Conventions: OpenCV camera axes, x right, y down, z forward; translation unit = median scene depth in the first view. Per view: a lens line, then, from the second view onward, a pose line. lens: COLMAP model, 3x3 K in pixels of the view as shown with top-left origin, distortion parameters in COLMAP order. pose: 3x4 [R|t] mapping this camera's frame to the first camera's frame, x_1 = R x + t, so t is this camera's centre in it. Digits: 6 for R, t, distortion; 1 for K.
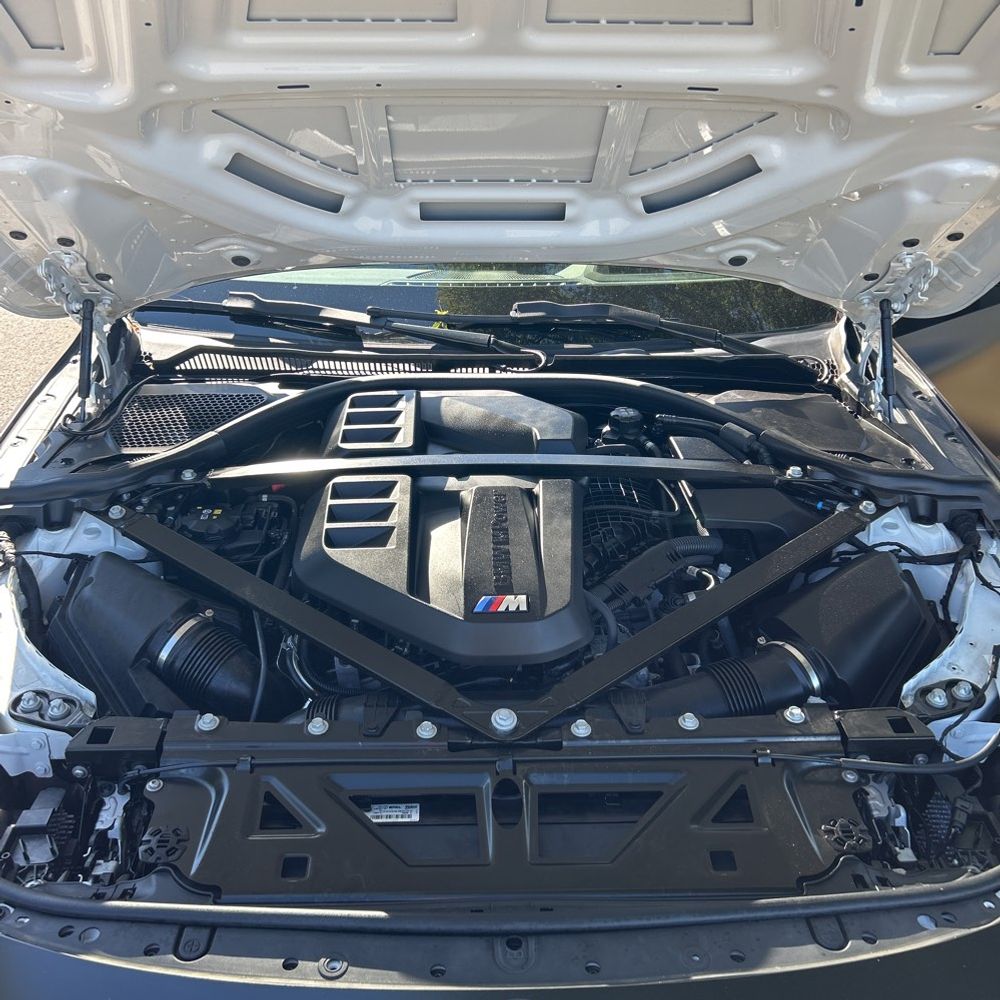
lens RADIAL K [[894.7, 0, 500.0], [0, 894.7, 500.0], [0, 0, 1]] dist [0.021545, -0.000673]
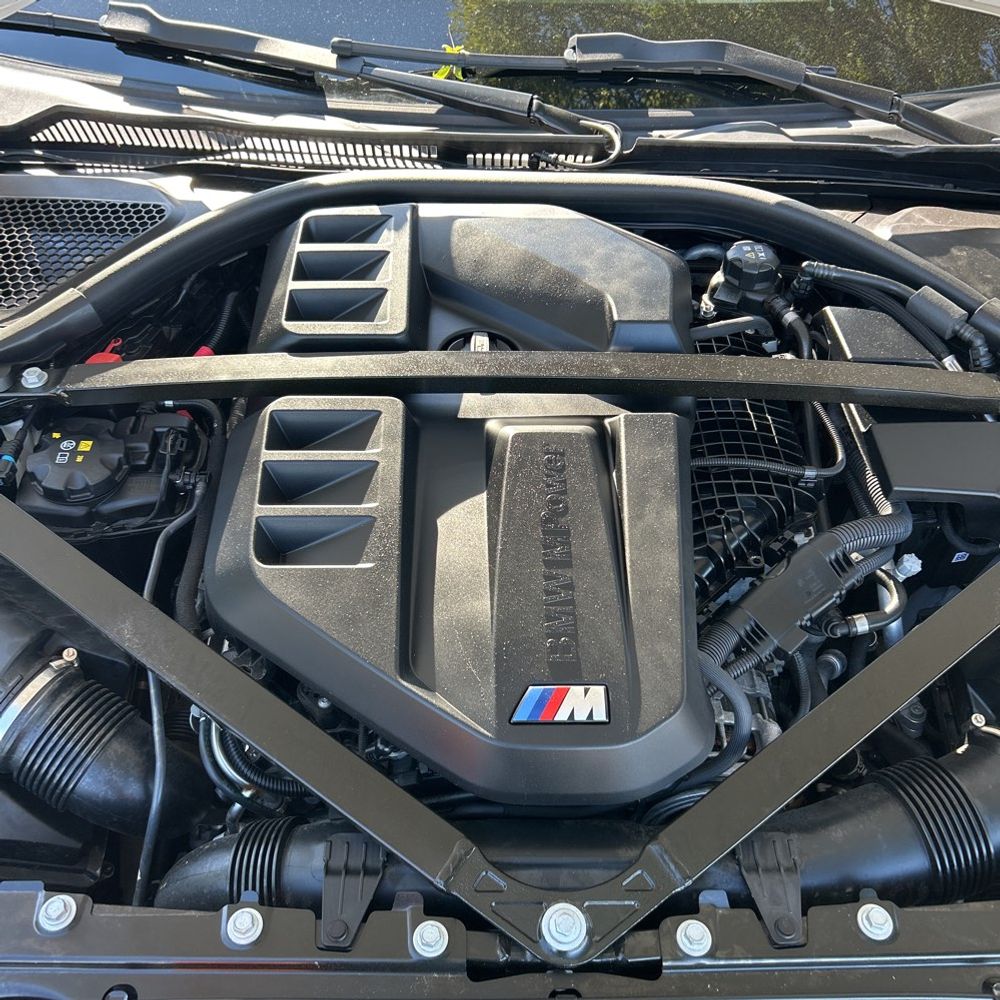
lens RADIAL K [[985.8, 0, 514.0], [0, 985.8, 499.7], [0, 0, 1]] dist [-0.010103, -0.004865]
pose [[0.999742, 0.021460, 0.007430, -0.027824], [-0.022699, 0.954320, 0.297922, -0.150780], [-0.000697, -0.298014, 0.954561, 0.339313]]
